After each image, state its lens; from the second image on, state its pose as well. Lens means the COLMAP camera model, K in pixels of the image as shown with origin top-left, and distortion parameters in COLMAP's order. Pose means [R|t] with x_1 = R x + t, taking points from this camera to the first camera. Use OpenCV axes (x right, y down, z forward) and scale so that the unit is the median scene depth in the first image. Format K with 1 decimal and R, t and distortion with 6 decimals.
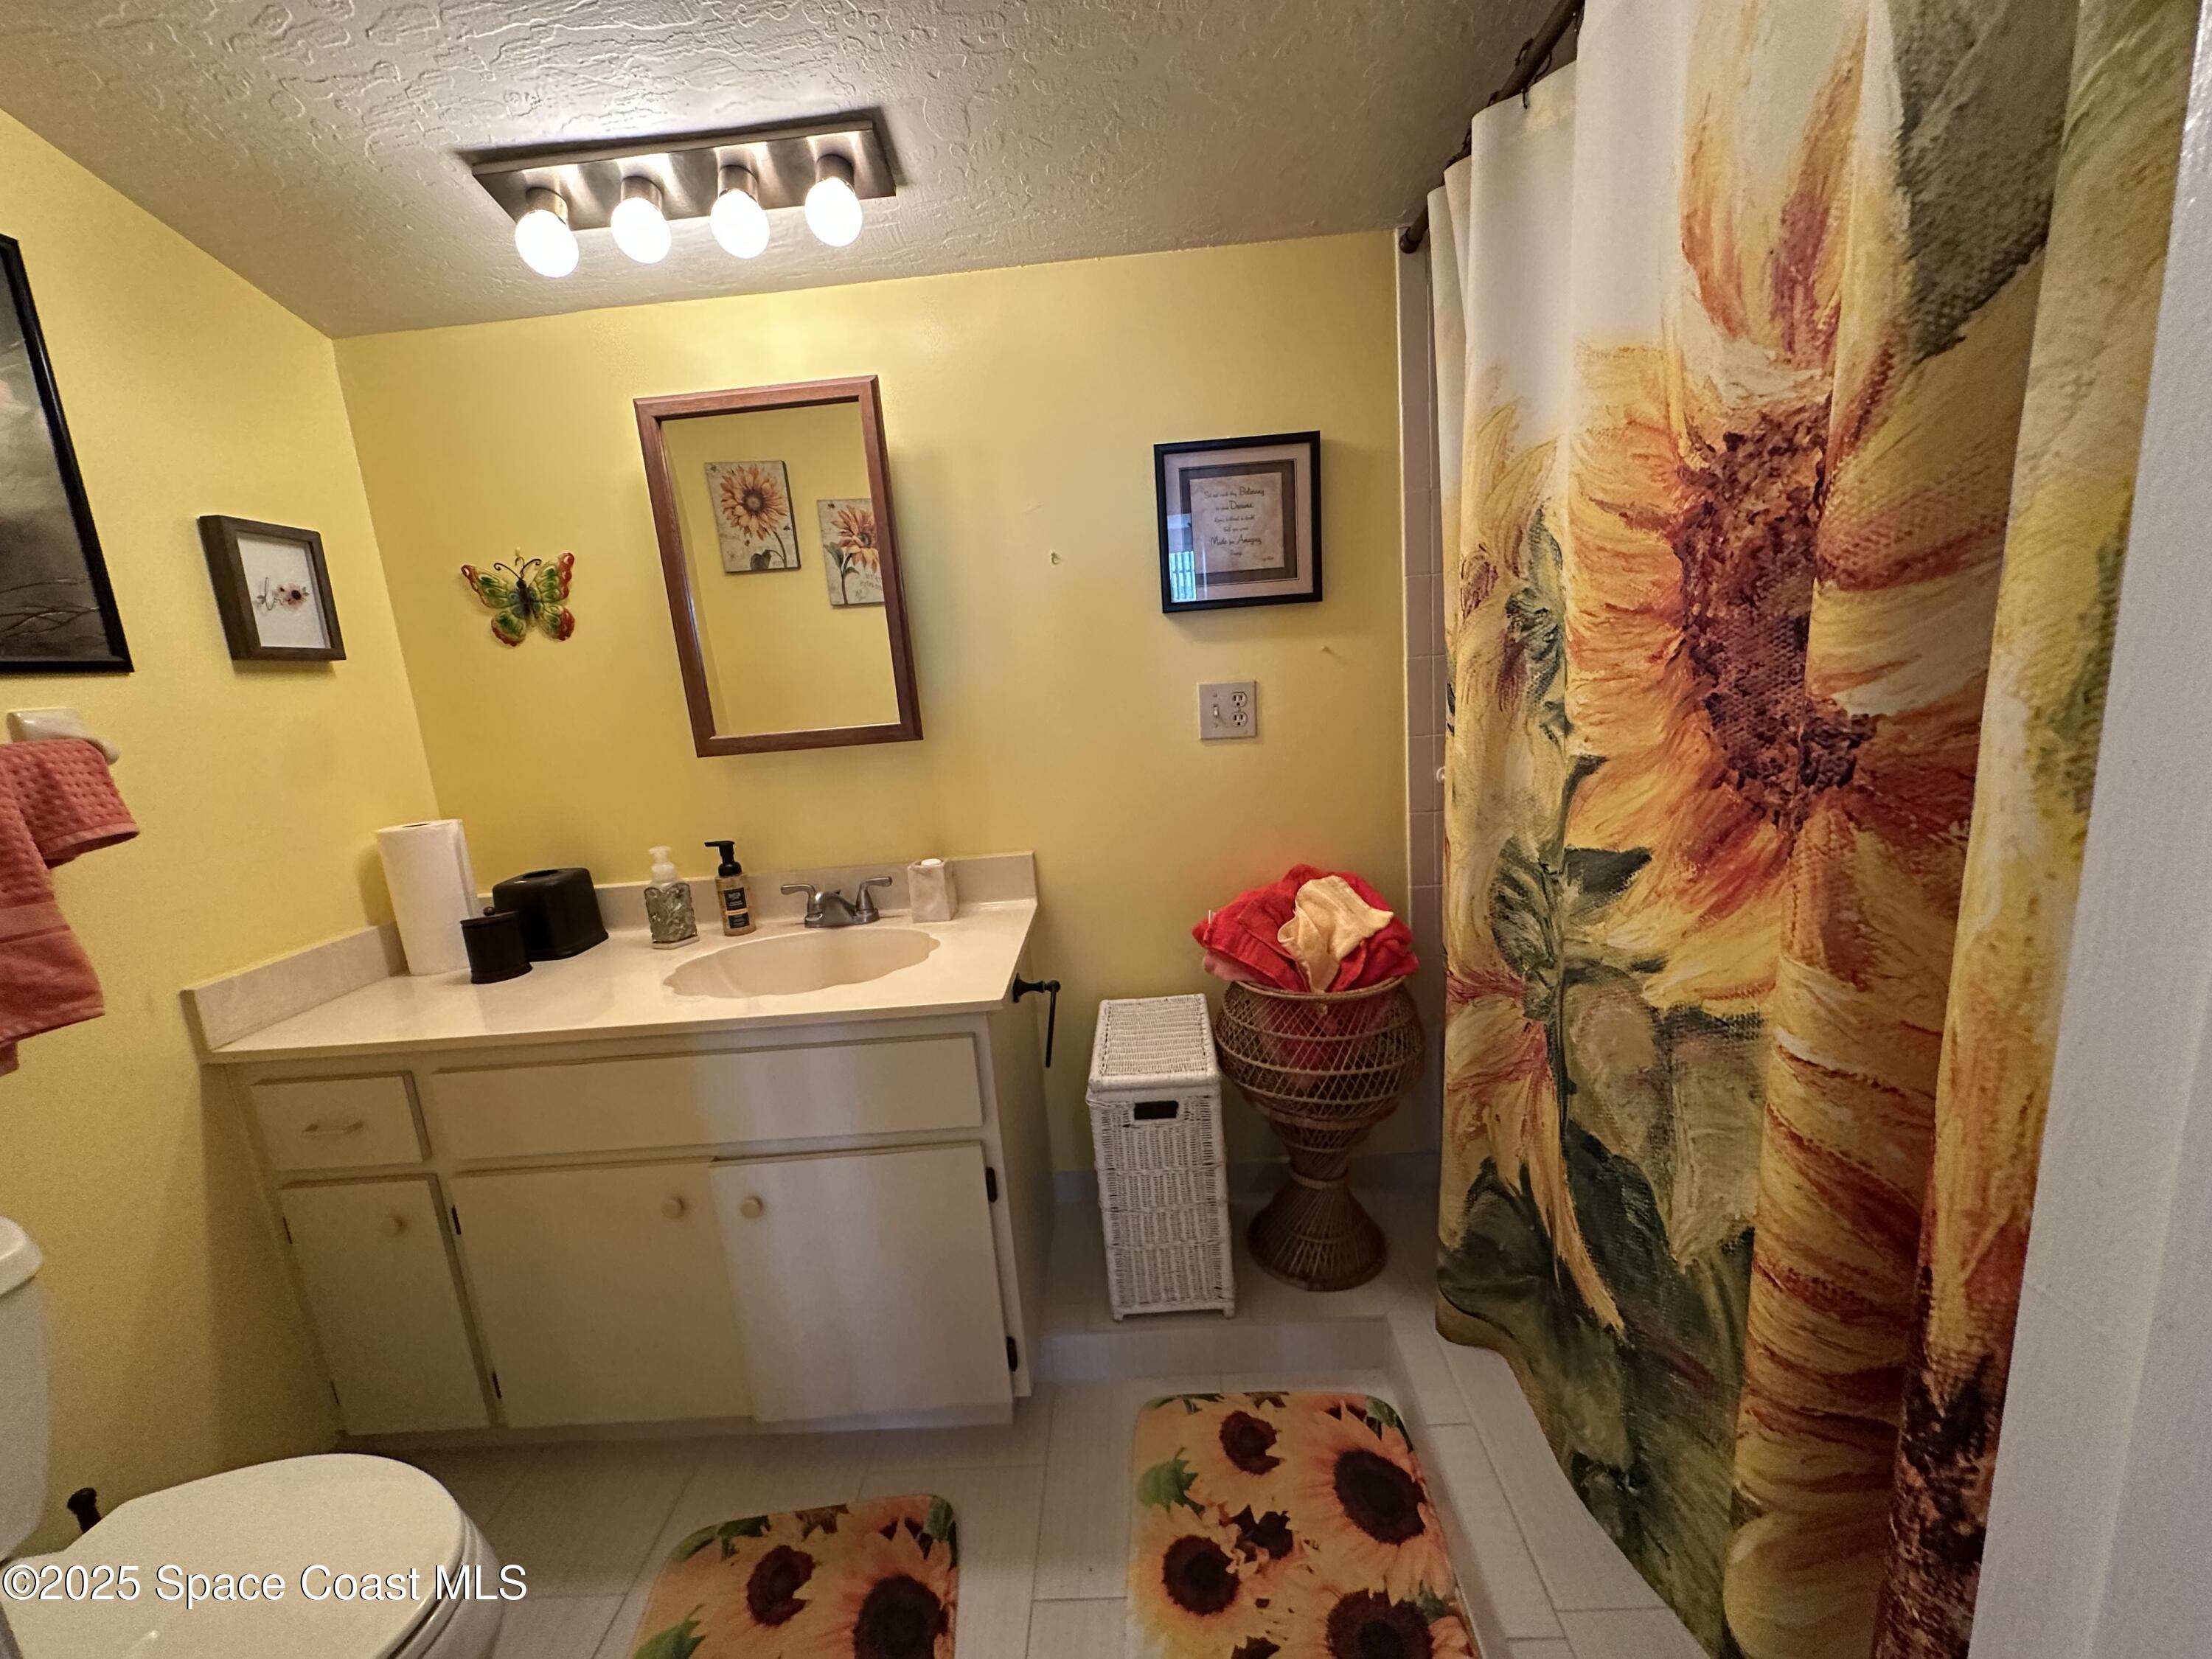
lens RADIAL K [[878.2, 0, 1103.8], [0, 878.2, 834.9], [0, 0, 1]] dist [-0.001178, 0.000446]
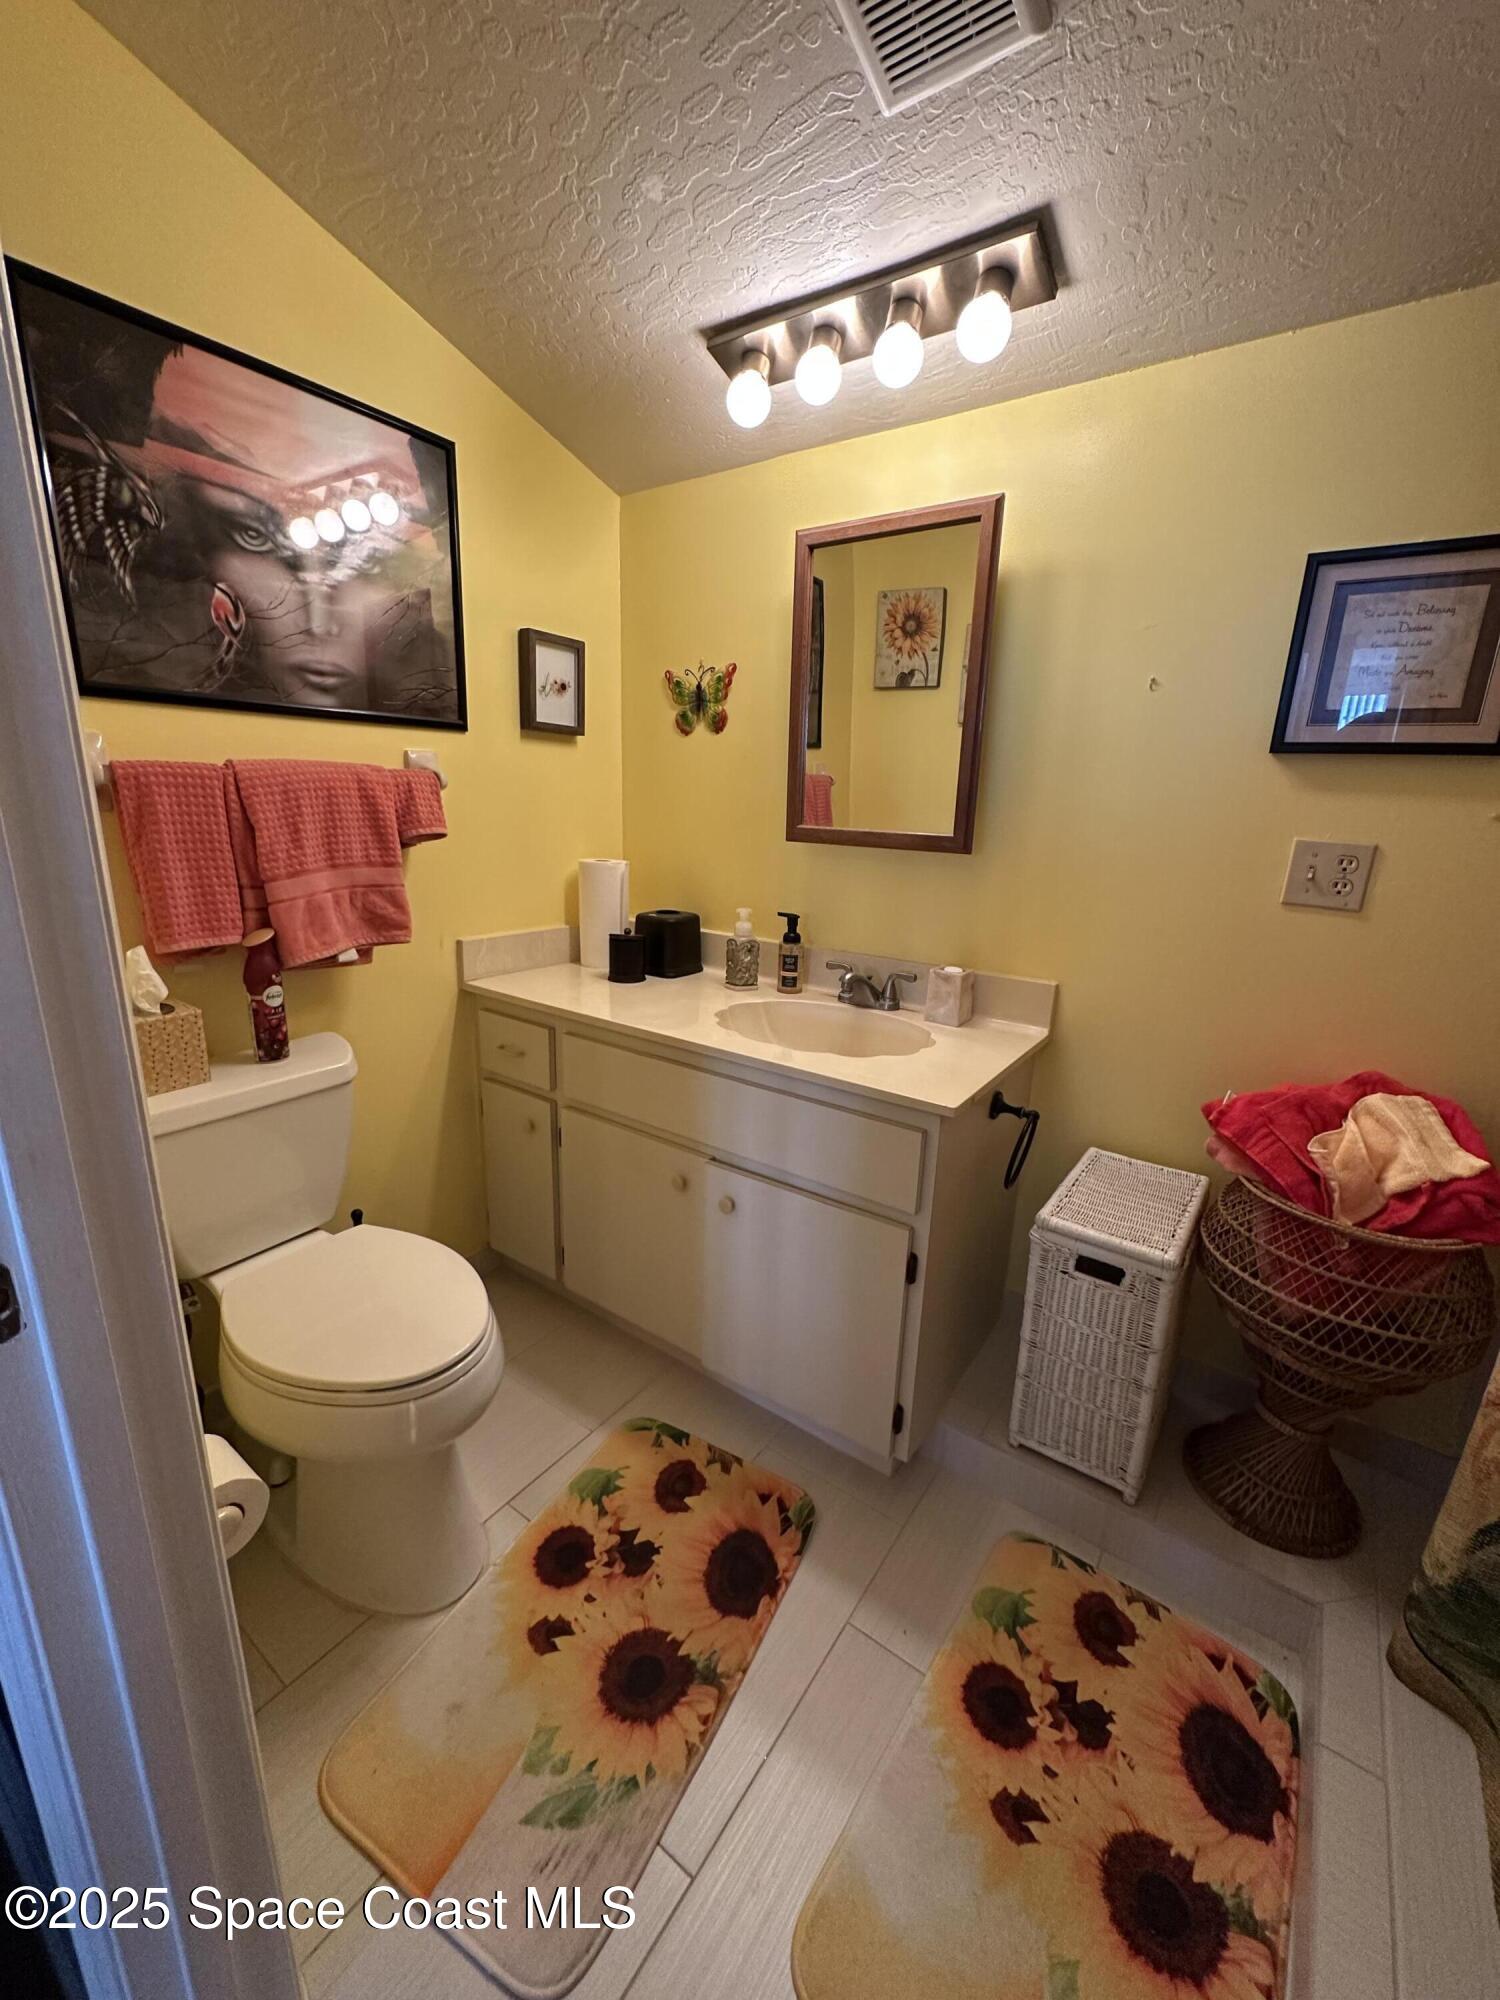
lens RADIAL K [[794.0, 0, 750.0], [0, 794.0, 1000.0], [0, 0, 1]] dist [-0.001178, 0.000446]
pose [[0.827109, 0.244334, -0.506154, 0.110717], [-0.206341, 0.969684, 0.130908, -0.010152], [0.522794, -0.003835, 0.852450, 0.053020]]
